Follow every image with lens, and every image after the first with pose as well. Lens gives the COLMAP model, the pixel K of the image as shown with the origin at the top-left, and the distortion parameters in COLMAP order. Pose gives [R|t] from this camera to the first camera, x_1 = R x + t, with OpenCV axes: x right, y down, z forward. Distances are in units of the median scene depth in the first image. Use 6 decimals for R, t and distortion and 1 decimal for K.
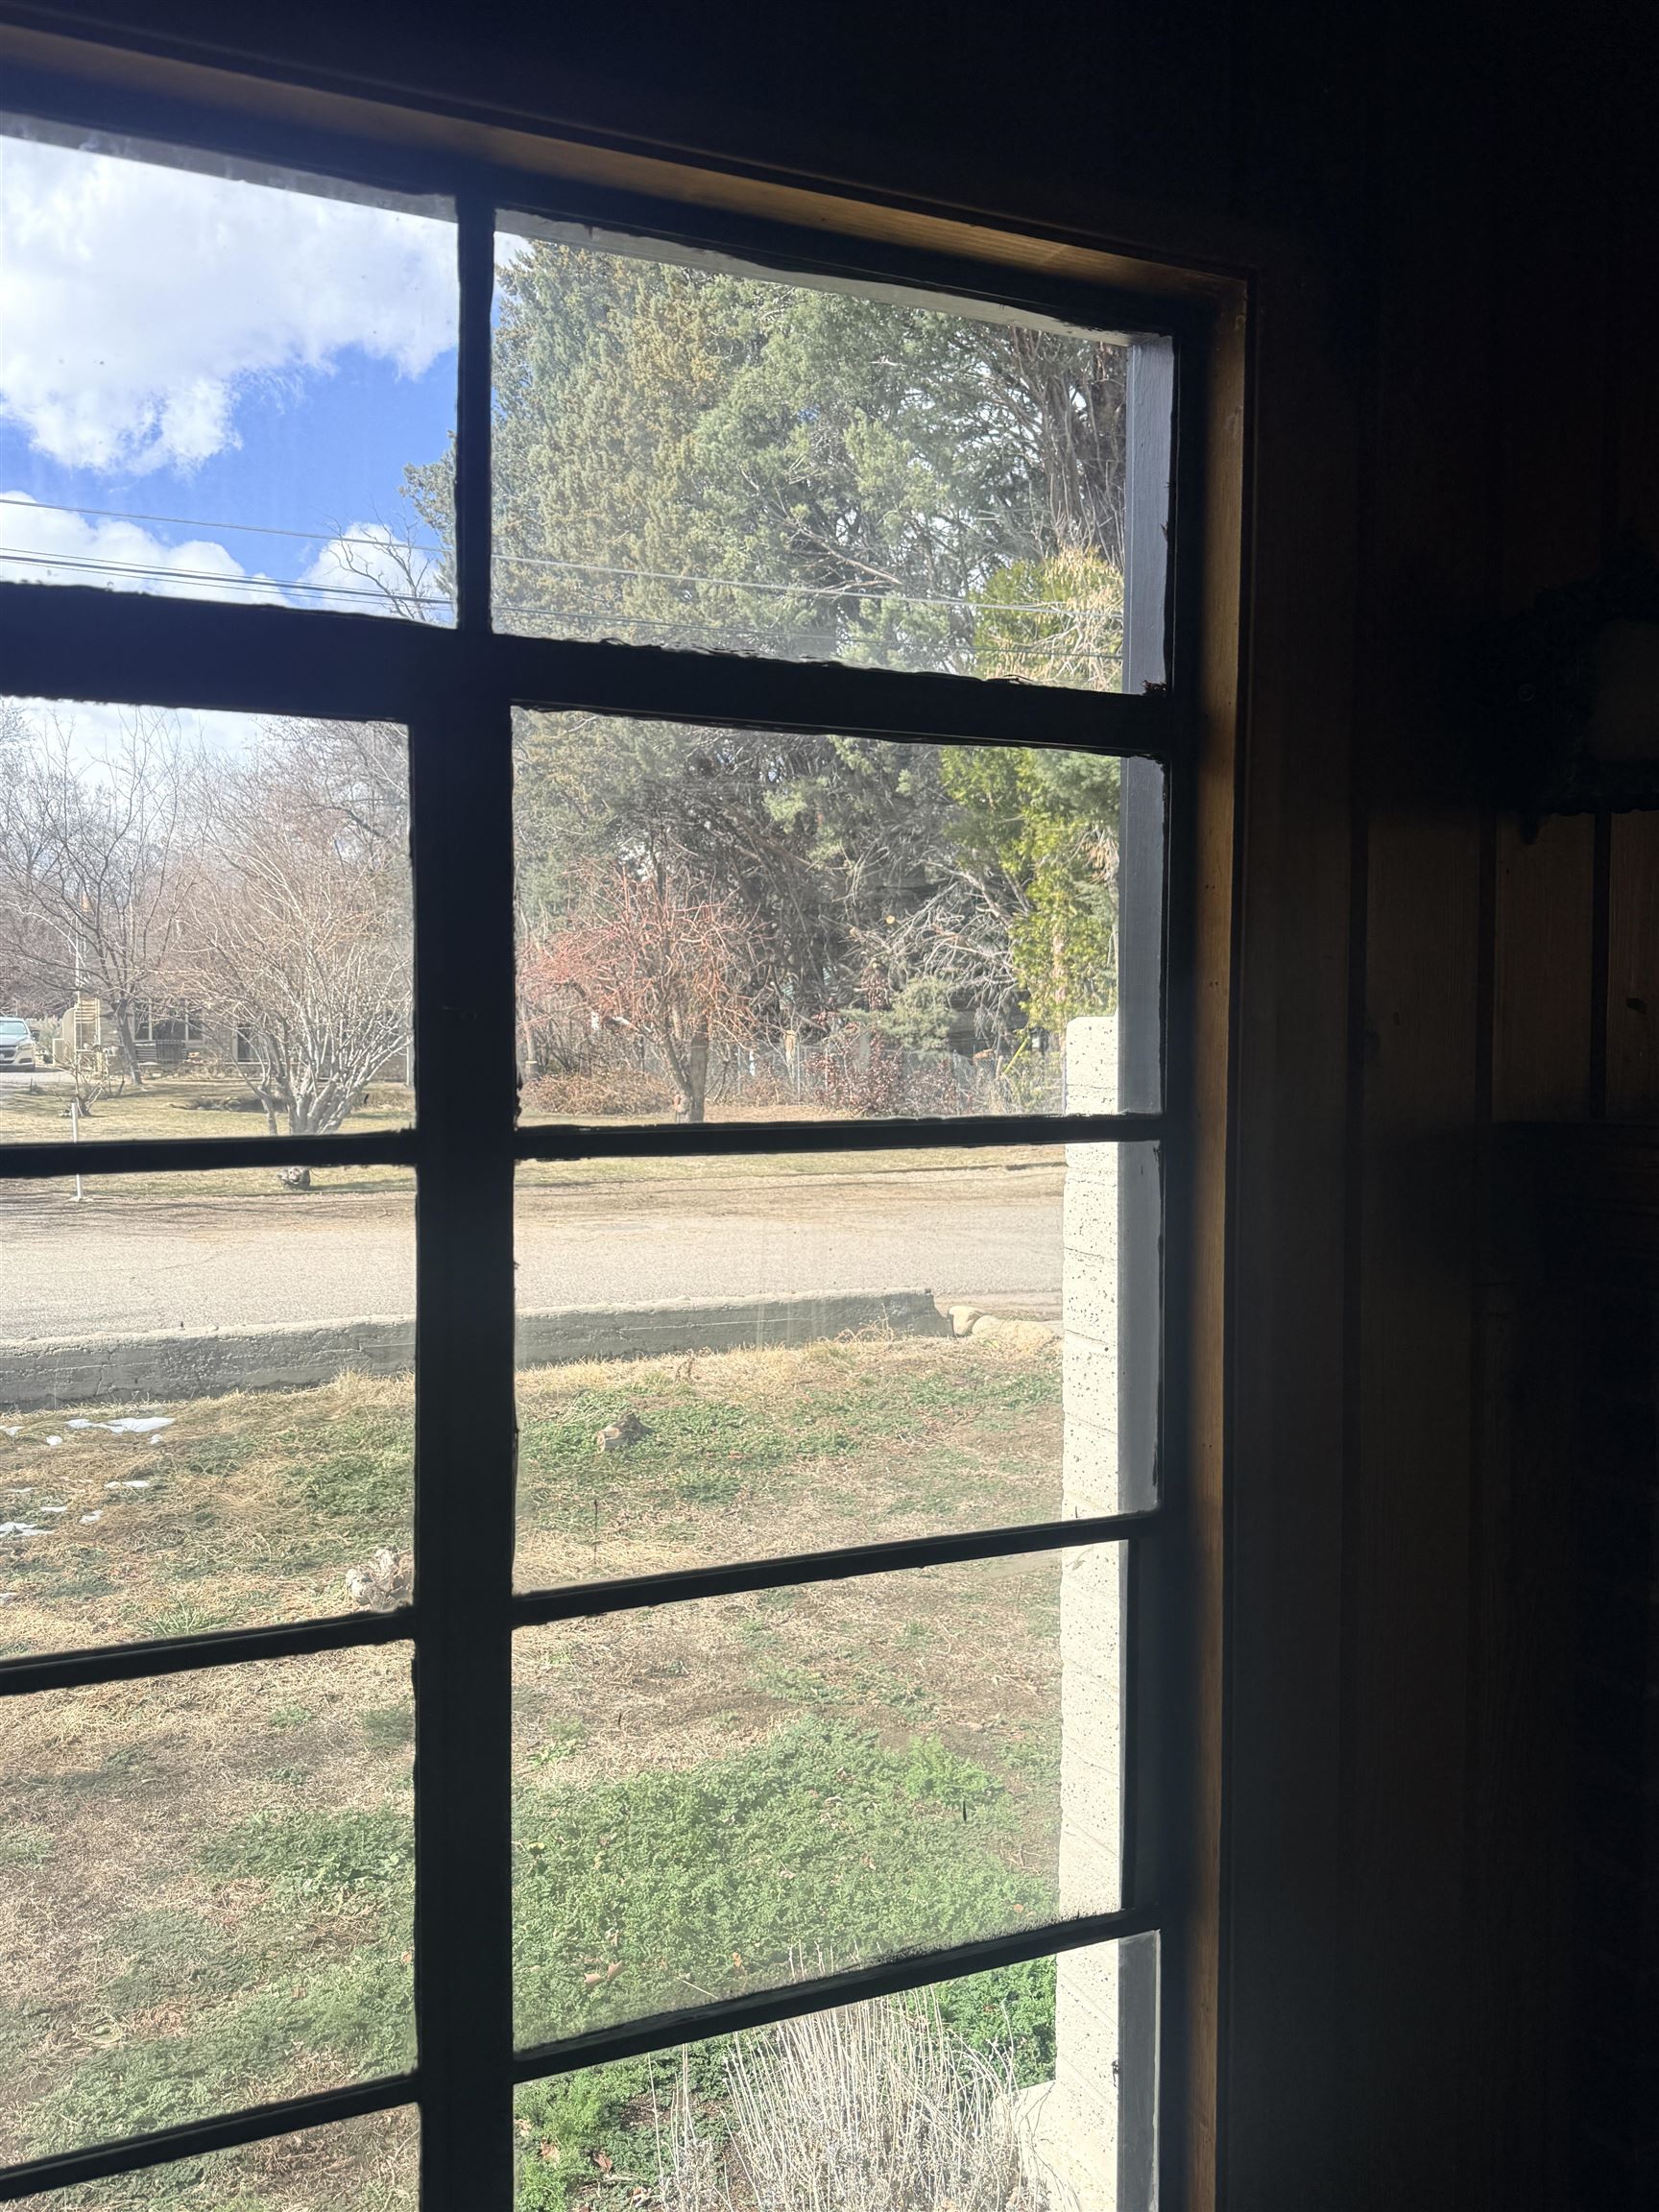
lens RADIAL K [[1736.1, 0, 821.8], [0, 1736.1, 1089.5], [0, 0, 1]] dist [0.090373, -0.141247]
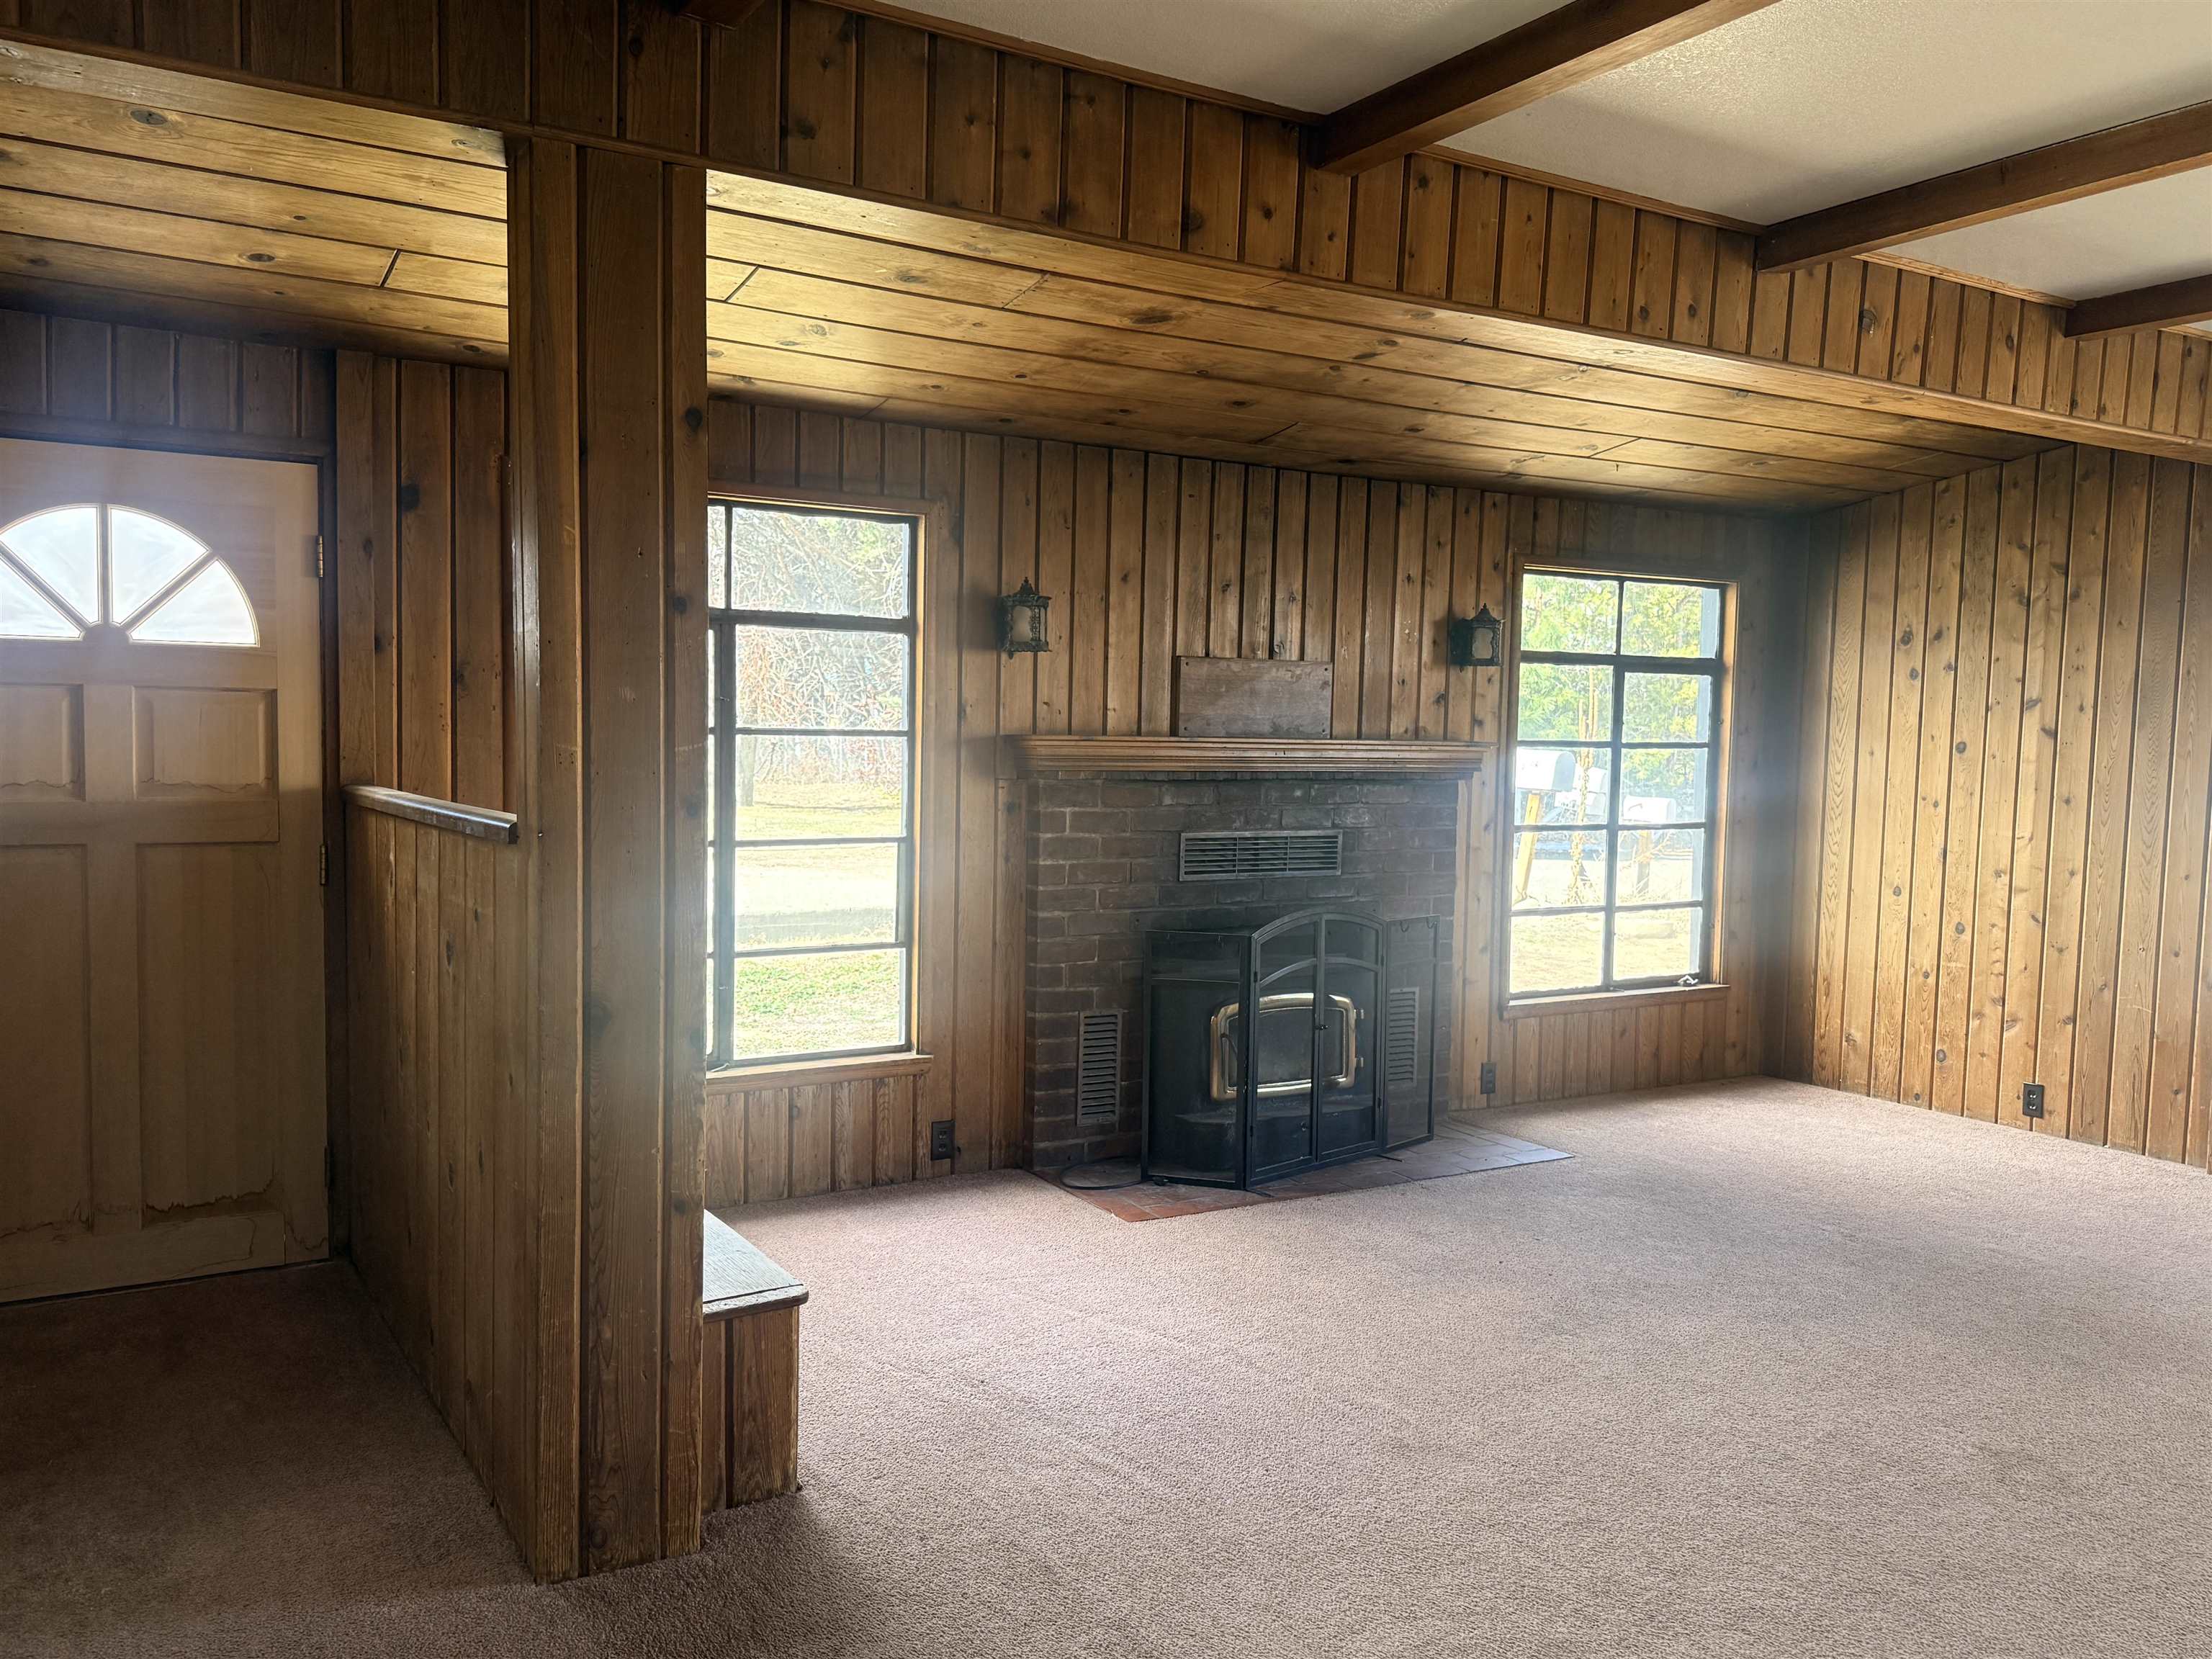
lens RADIAL K [[1736.1, 0, 1075.4], [0, 1736.1, 839.4], [0, 0, 1]] dist [0.090373, -0.141247]
pose [[0.993019, 0.007848, 0.117696, 0.013622], [-0.012005, 0.999327, 0.034654, 0.012952], [-0.117345, -0.035825, 0.992445, -0.311109]]
